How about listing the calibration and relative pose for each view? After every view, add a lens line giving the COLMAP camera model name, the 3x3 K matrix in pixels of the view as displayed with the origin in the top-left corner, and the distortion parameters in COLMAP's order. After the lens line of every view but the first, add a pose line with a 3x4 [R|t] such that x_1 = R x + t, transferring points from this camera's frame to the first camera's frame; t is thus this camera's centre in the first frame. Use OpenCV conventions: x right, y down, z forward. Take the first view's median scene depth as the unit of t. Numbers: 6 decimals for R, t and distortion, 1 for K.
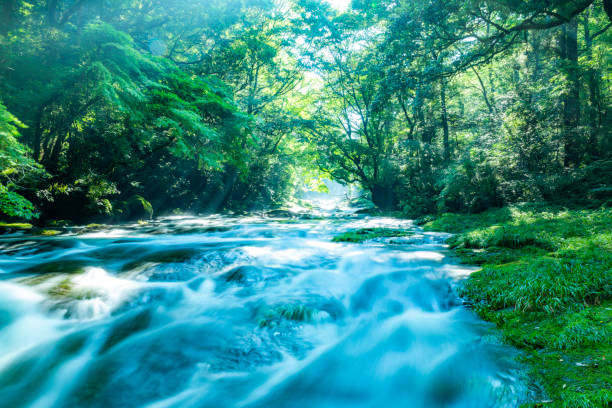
lens RADIAL K [[411.0, 0, 306.0], [0, 411.0, 204.0], [0, 0, 1]] dist [-0.000882, -0.000495]
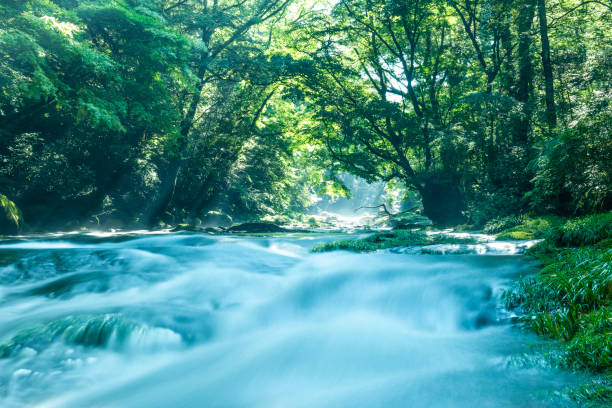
lens RADIAL K [[698.7, 0, 306.0], [0, 698.7, 204.0], [0, 0, 1]] dist [-0.014799, -0.010910]
pose [[0.999715, 0.000310, -0.023887, 0.047415], [-0.001156, 0.999372, -0.035412, 0.037274], [0.023861, 0.035429, 0.999087, 0.068477]]
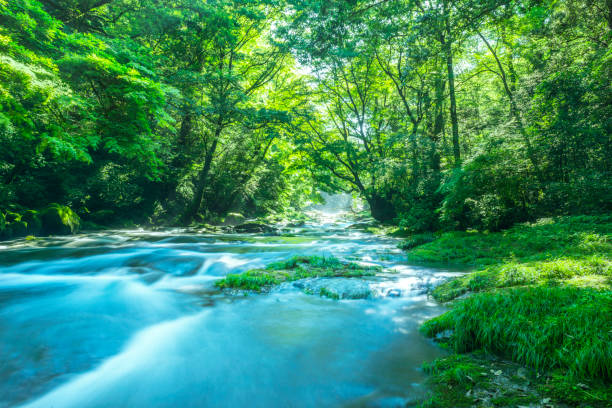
lens RADIAL K [[411.0, 0, 306.0], [0, 411.0, 204.0], [0, 0, 1]] dist [-0.000882, -0.000495]
pose [[0.999428, 0.006210, -0.033241, 0.117321], [-0.007342, 0.999393, -0.034051, 0.003666], [0.033010, 0.034276, 0.998867, 0.293945]]
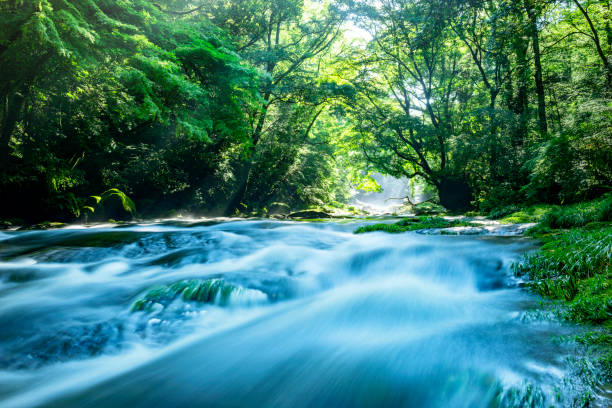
lens RADIAL K [[538.2, 0, 306.0], [0, 538.2, 204.0], [0, 0, 1]] dist [0.002372, 0.002210]
pose [[0.995139, -0.005373, -0.098331, 0.043033], [0.003261, 0.999761, -0.021621, 0.037391], [0.098424, 0.021196, 0.994919, 0.064262]]
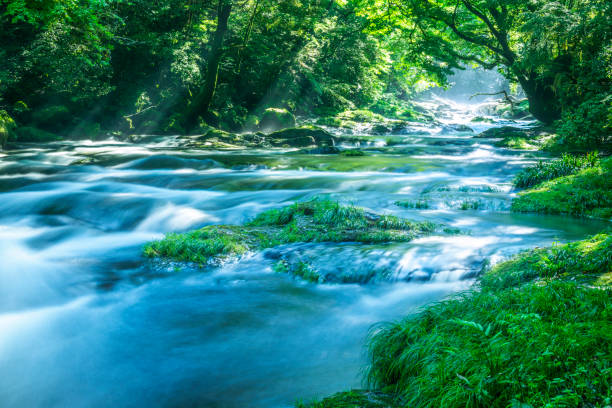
lens RADIAL K [[753.9, 0, 306.0], [0, 753.9, 204.0], [0, 0, 1]] dist [-0.022751, -0.010714]
pose [[0.980984, 0.025568, -0.192395, 0.179431], [-0.001750, 0.992410, 0.122960, -0.010703], [0.194078, -0.120285, 0.973584, 0.277284]]
